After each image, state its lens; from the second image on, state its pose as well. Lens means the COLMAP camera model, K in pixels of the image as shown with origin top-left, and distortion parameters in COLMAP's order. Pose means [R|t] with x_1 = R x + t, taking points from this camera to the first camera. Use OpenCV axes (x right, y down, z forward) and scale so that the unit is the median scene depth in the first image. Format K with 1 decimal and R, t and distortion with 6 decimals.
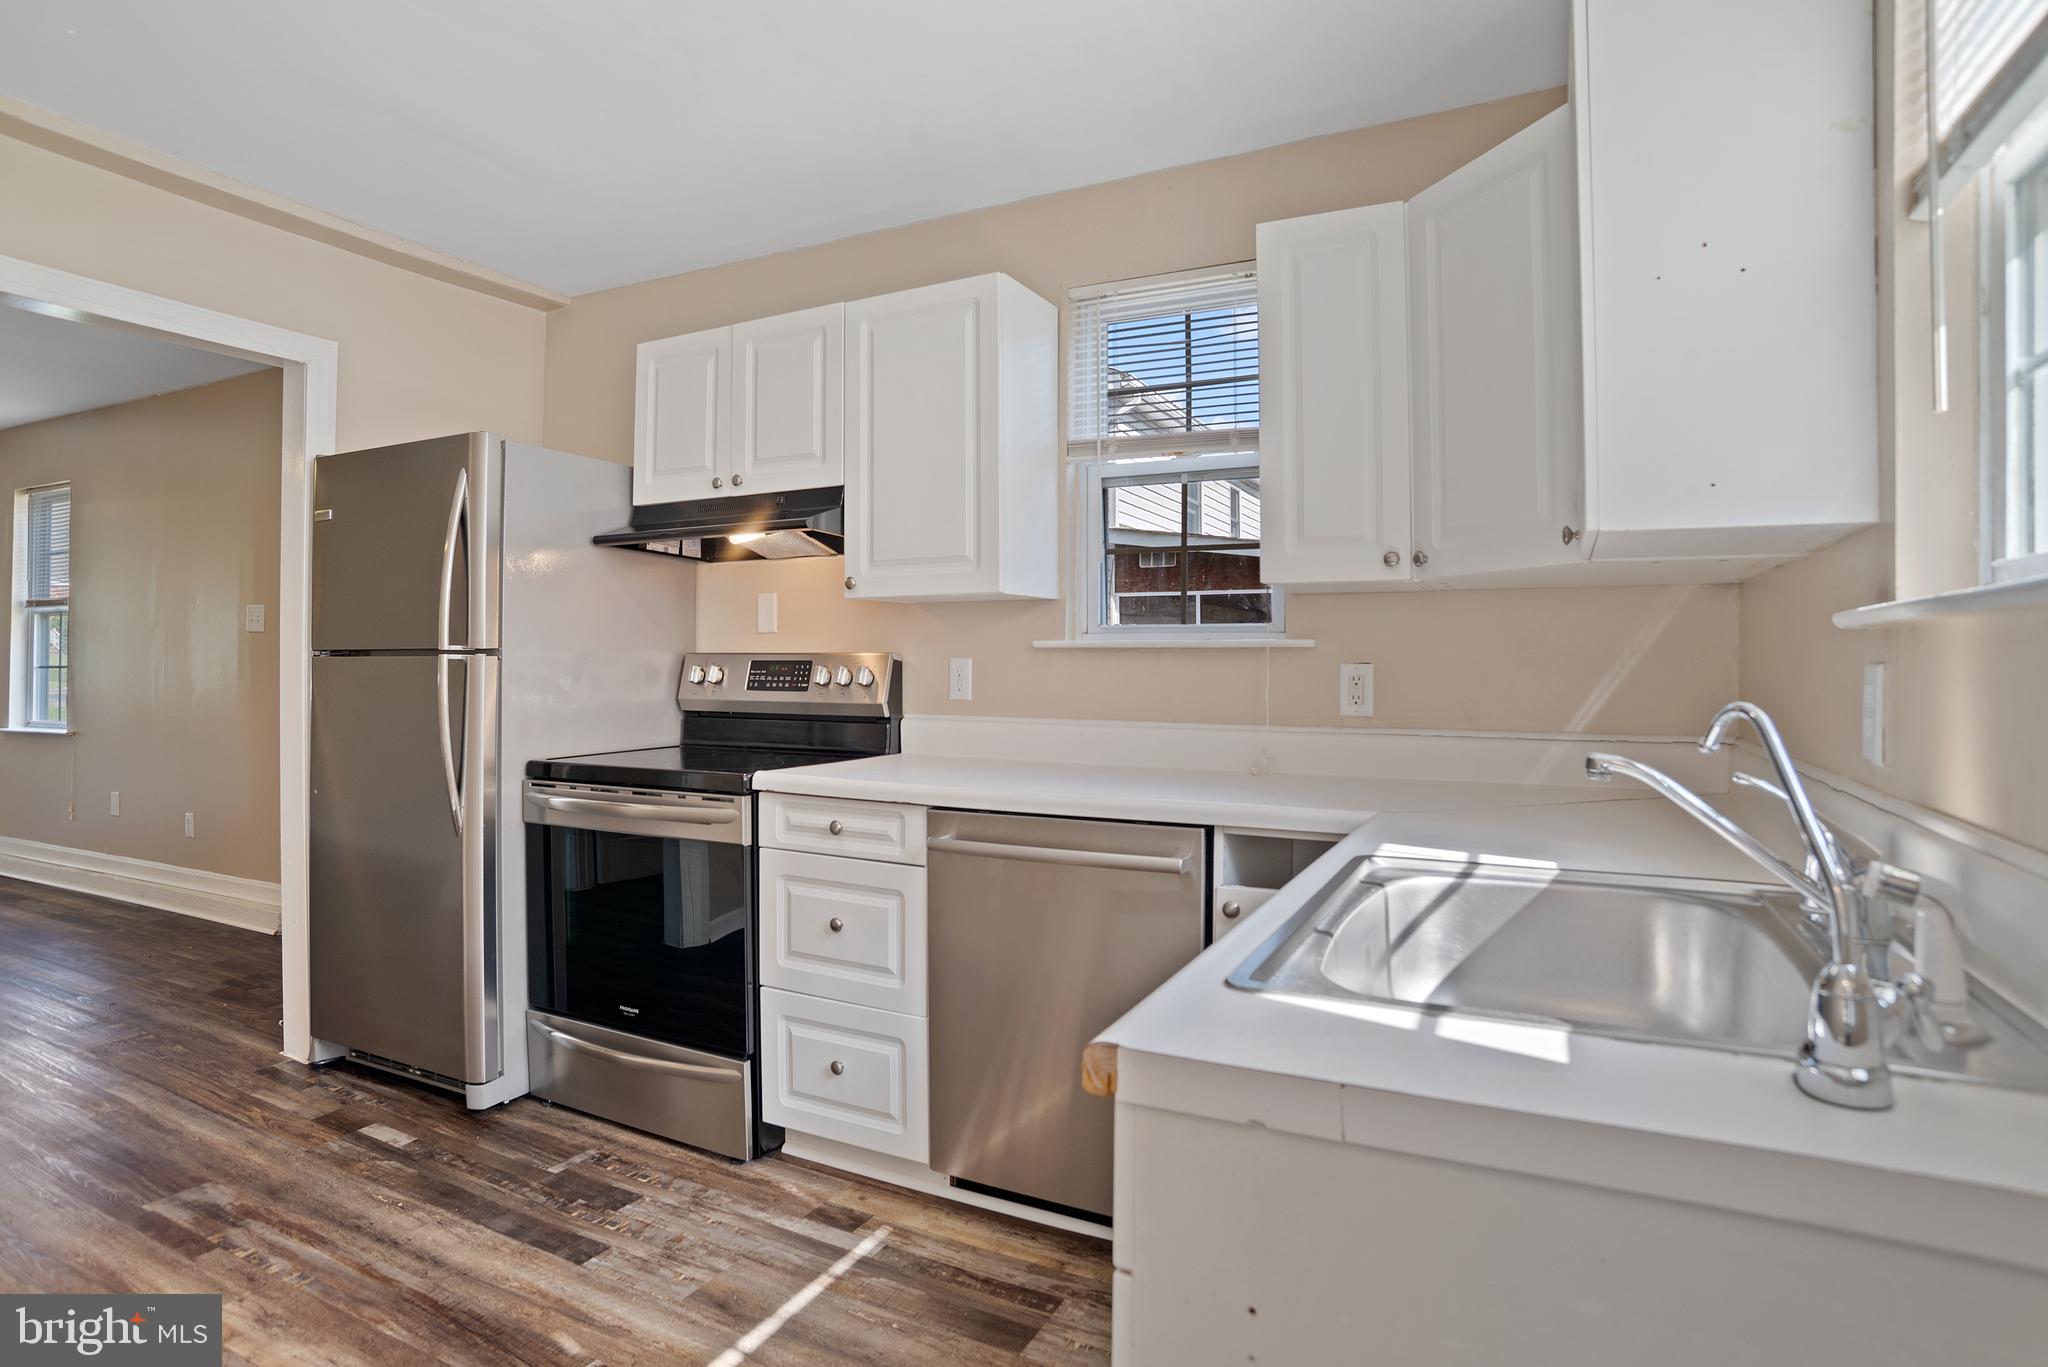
lens RADIAL K [[1060.5, 0, 1017.6], [0, 1060.5, 679.0], [0, 0, 1]] dist [-0.098548, 0.046194]
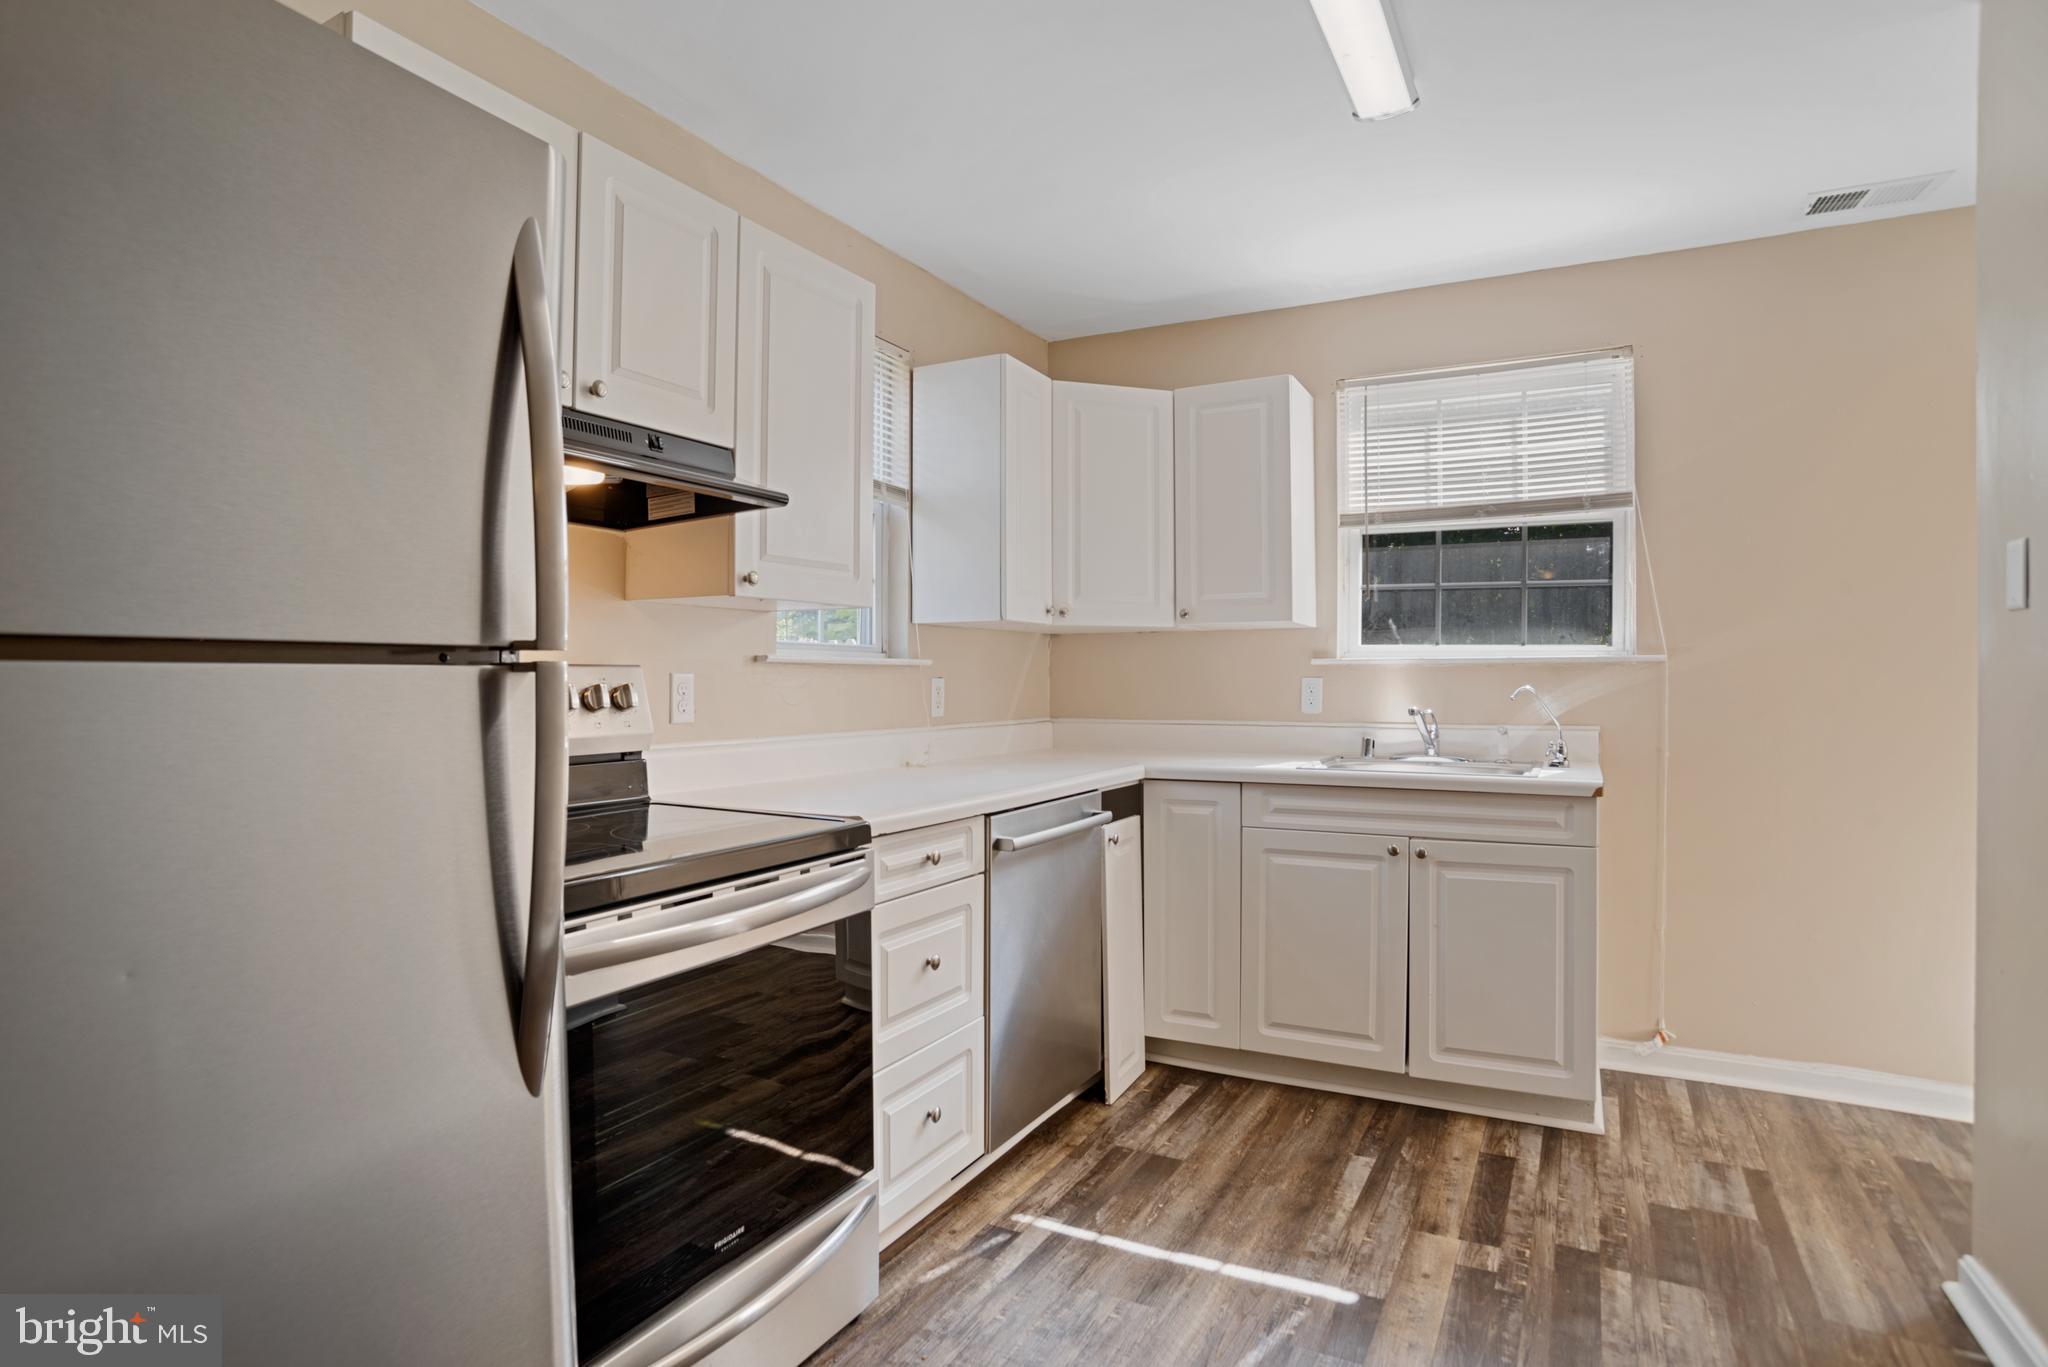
lens RADIAL K [[1060.5, 0, 1017.6], [0, 1060.5, 679.0], [0, 0, 1]] dist [-0.098548, 0.046194]
pose [[0.021893, -0.006785, 0.999737, -1.224551], [0.012575, 0.999900, 0.006510, -0.024100], [-0.999681, 0.012429, 0.021976, 1.003280]]
